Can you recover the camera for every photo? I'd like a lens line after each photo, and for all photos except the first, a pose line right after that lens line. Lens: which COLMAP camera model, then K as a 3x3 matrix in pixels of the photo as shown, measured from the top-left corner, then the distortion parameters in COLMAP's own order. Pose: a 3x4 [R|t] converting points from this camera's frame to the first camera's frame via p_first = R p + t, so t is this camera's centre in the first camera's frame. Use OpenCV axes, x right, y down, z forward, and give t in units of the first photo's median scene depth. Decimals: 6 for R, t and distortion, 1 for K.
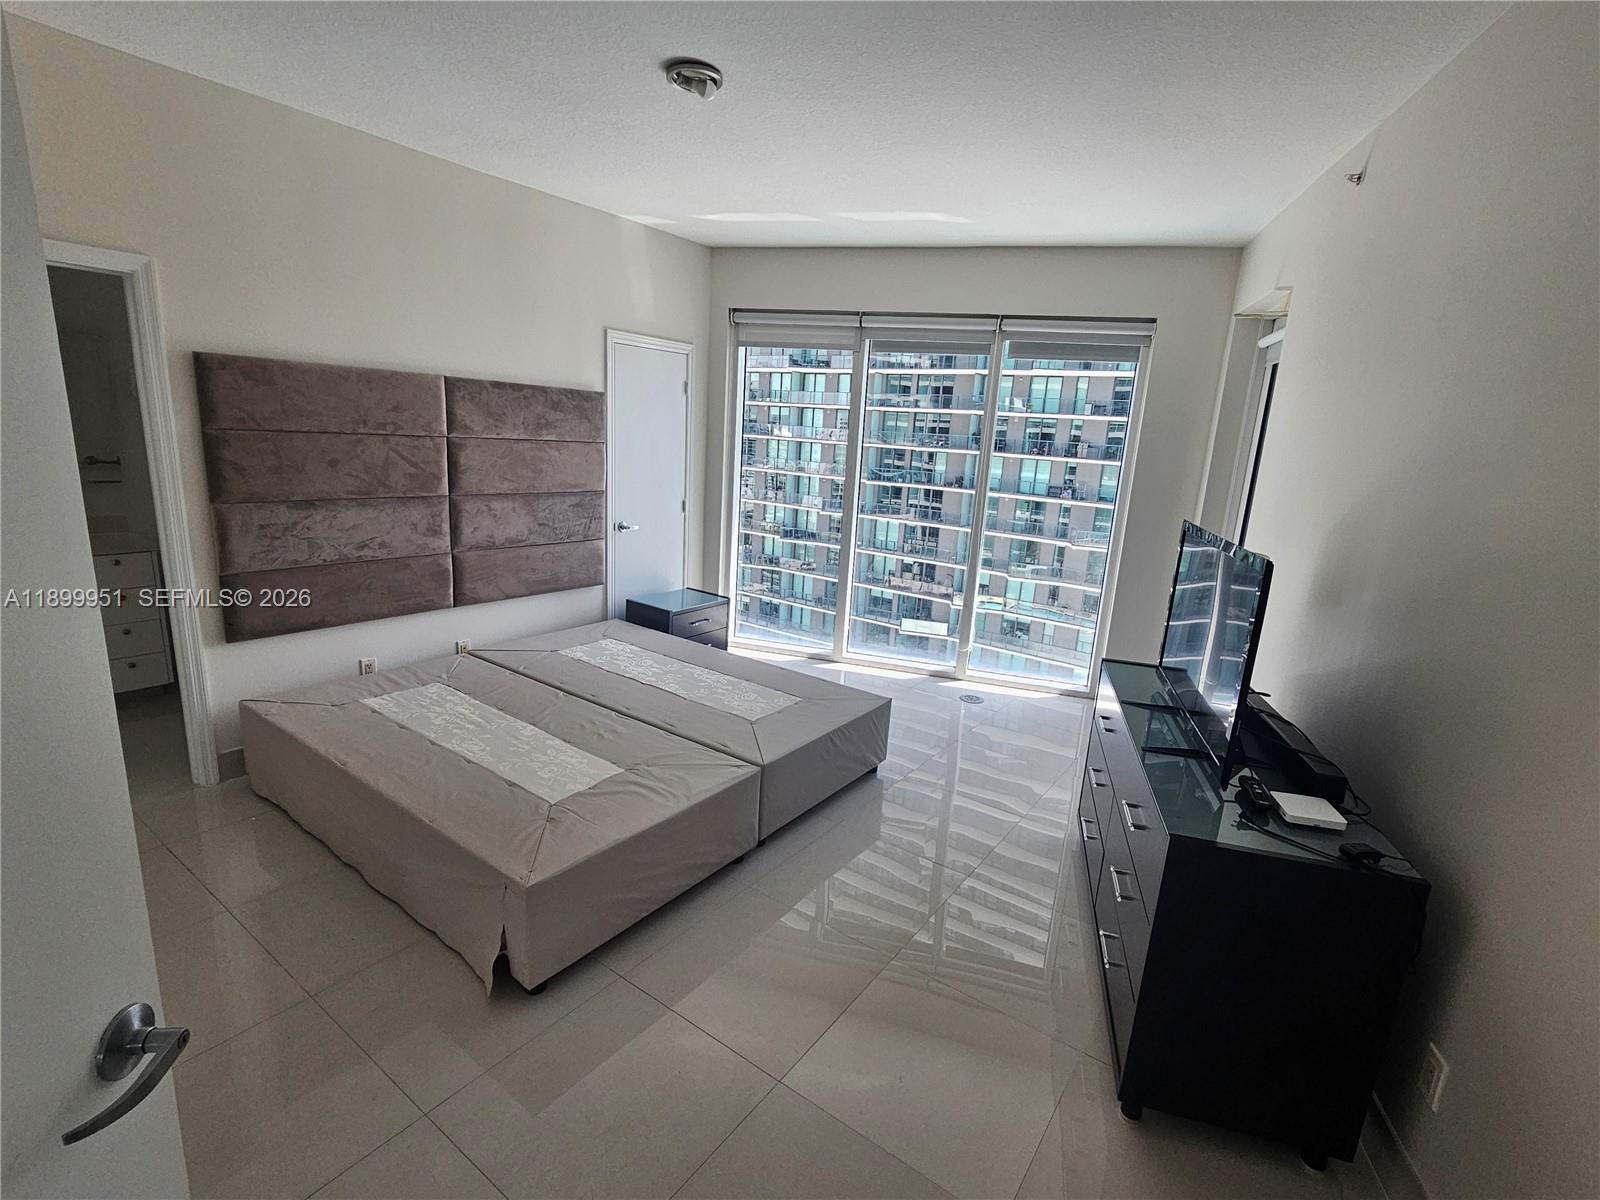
lens RADIAL K [[752.6, 0, 813.4], [0, 752.6, 603.4], [0, 0, 1]] dist [0.000278, -0.002356]
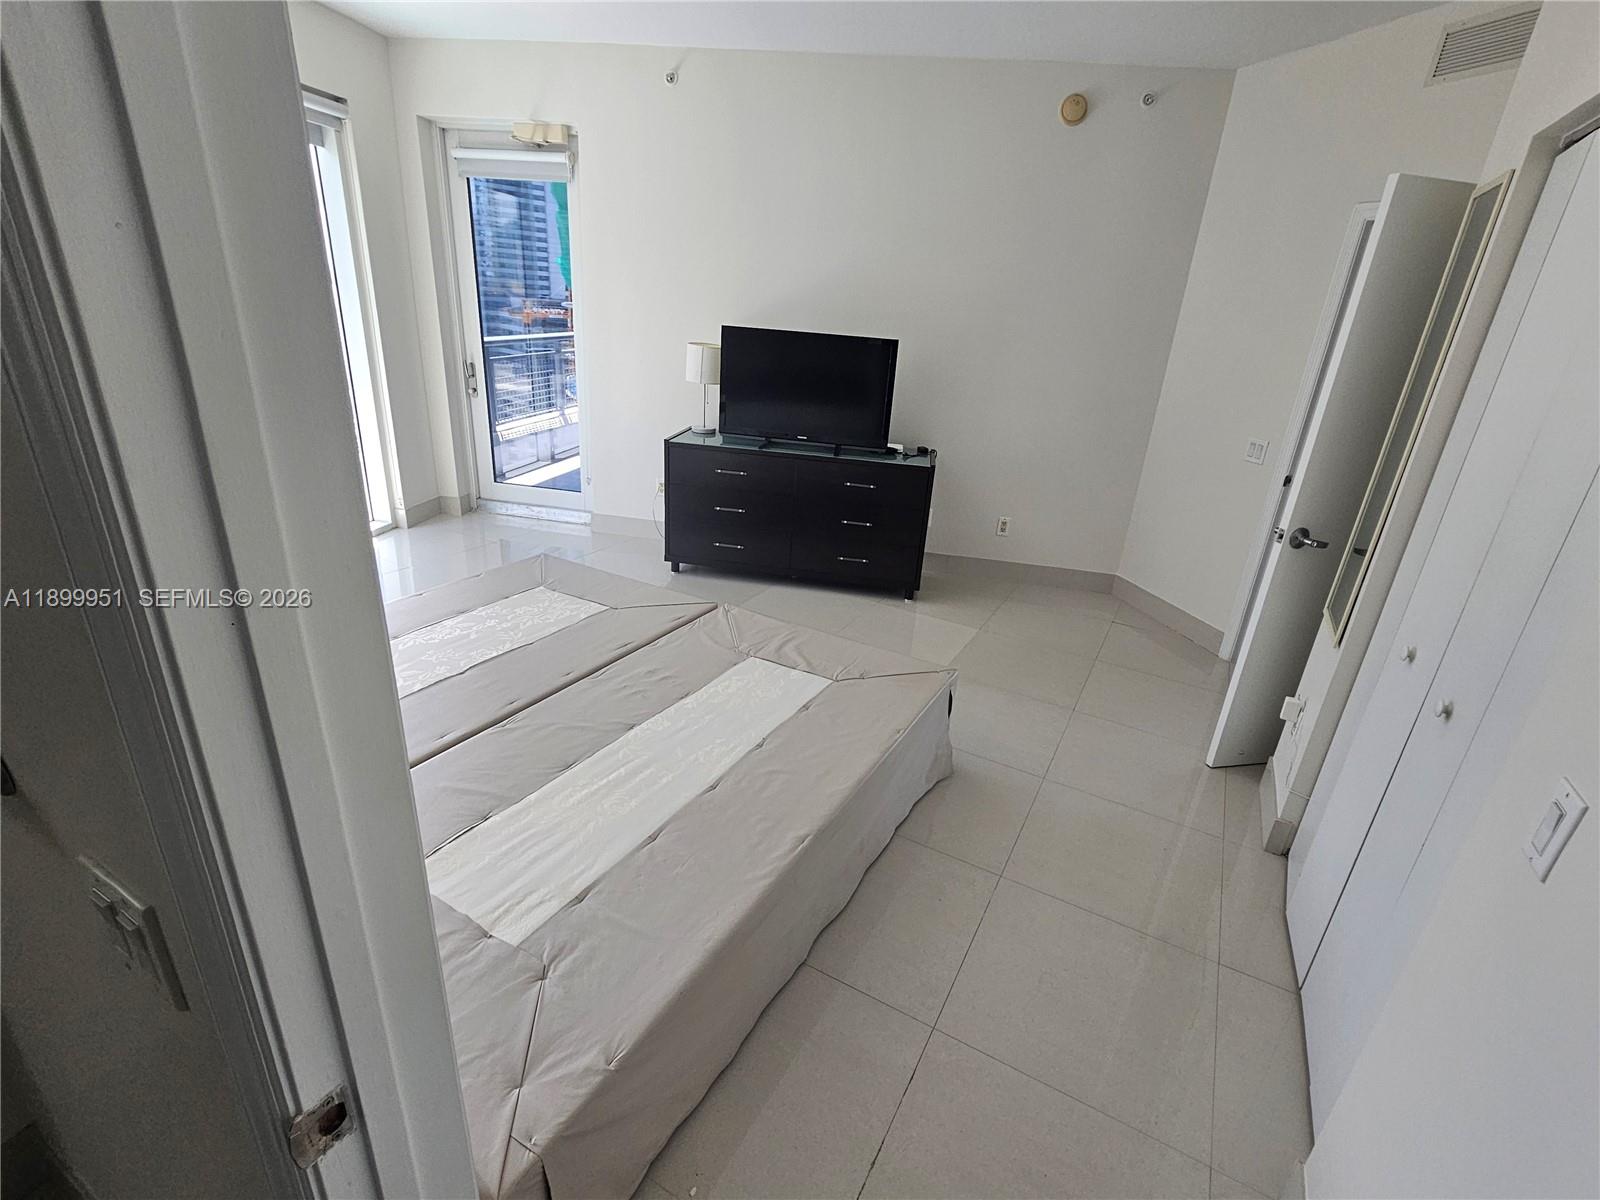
lens RADIAL K [[755.2, 0, 809.4], [0, 755.2, 603.1], [0, 0, 1]] dist [0.000070, -0.001385]
pose [[-0.109271, -0.437951, 0.892334, -0.643008], [0.152958, 0.879609, 0.450436, -0.156342], [-0.982173, 0.185709, -0.029127, 0.551019]]
